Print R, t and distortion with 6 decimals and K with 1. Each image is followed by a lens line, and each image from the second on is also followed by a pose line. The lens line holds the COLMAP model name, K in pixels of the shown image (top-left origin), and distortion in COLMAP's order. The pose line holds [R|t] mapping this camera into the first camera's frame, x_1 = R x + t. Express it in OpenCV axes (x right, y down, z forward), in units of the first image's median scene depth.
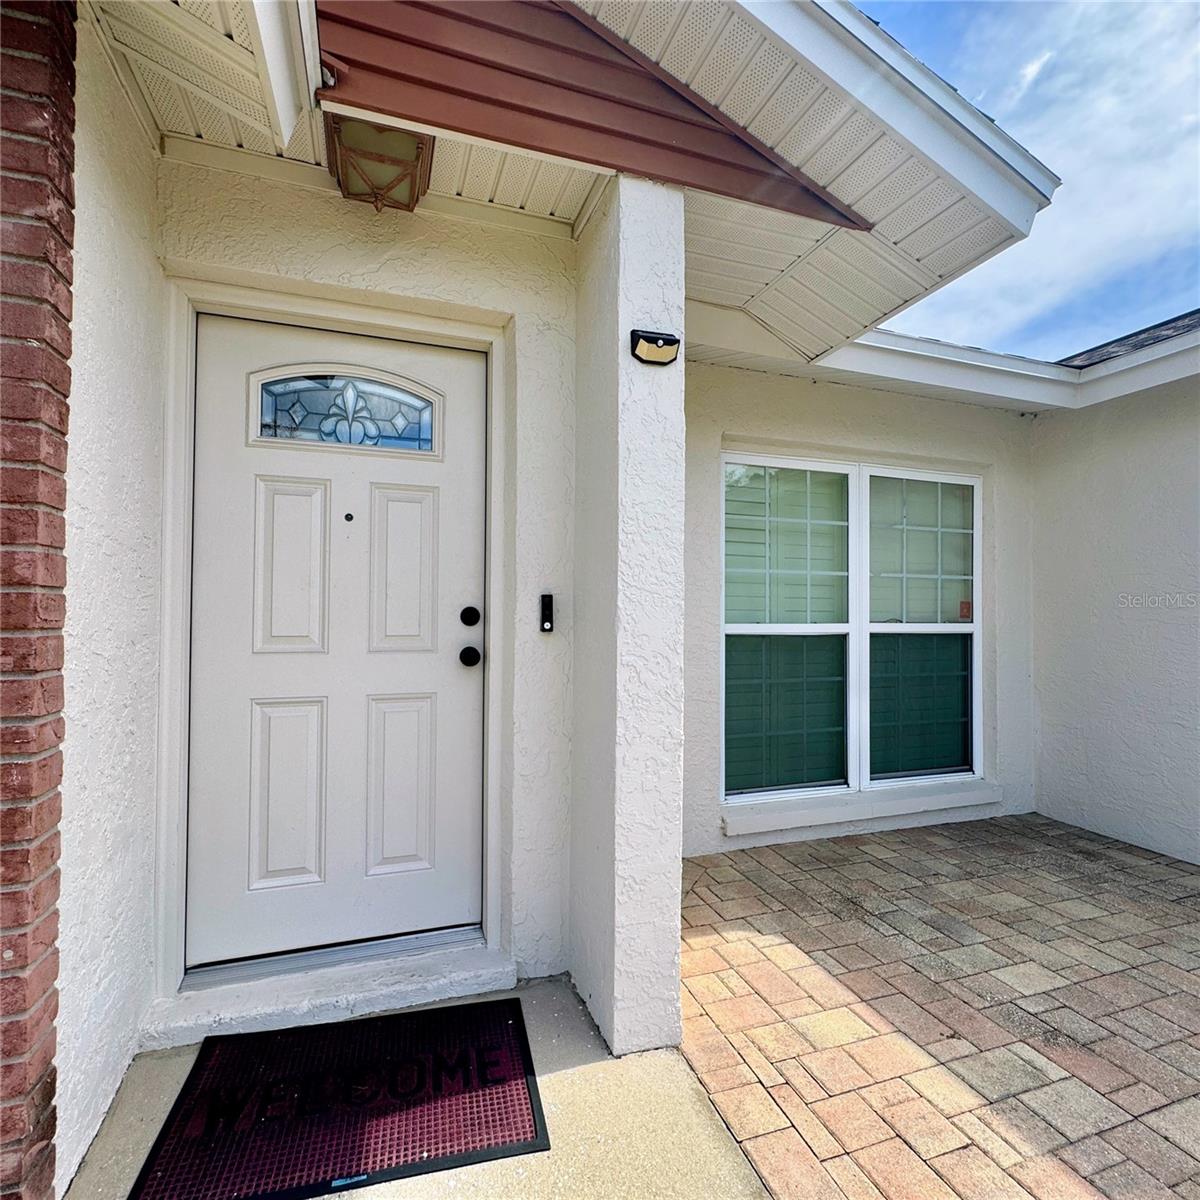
lens RADIAL K [[641.5, 0, 600.0], [0, 641.5, 600.0], [0, 0, 1]] dist [-0.002776, -0.000946]
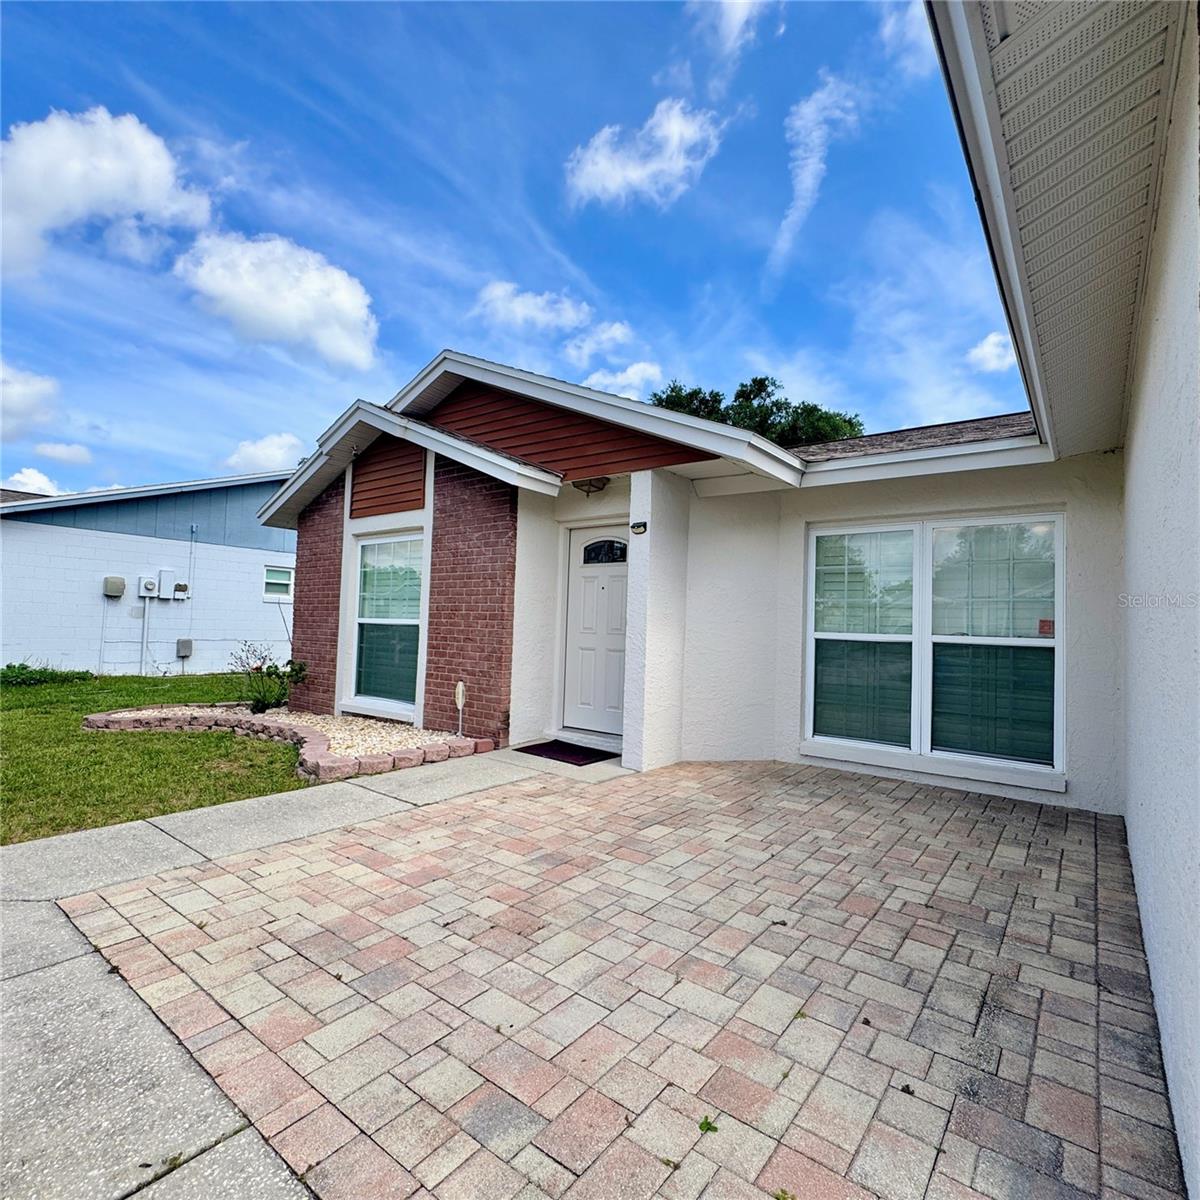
lens RADIAL K [[638.6, 0, 606.9], [0, 638.6, 598.2], [0, 0, 1]] dist [-0.000922, -0.000322]
pose [[0.550815, -0.029130, -0.834119, 1.206811], [-0.012786, 0.998979, -0.043330, 0.025484], [0.834529, 0.034532, 0.549880, -0.352443]]
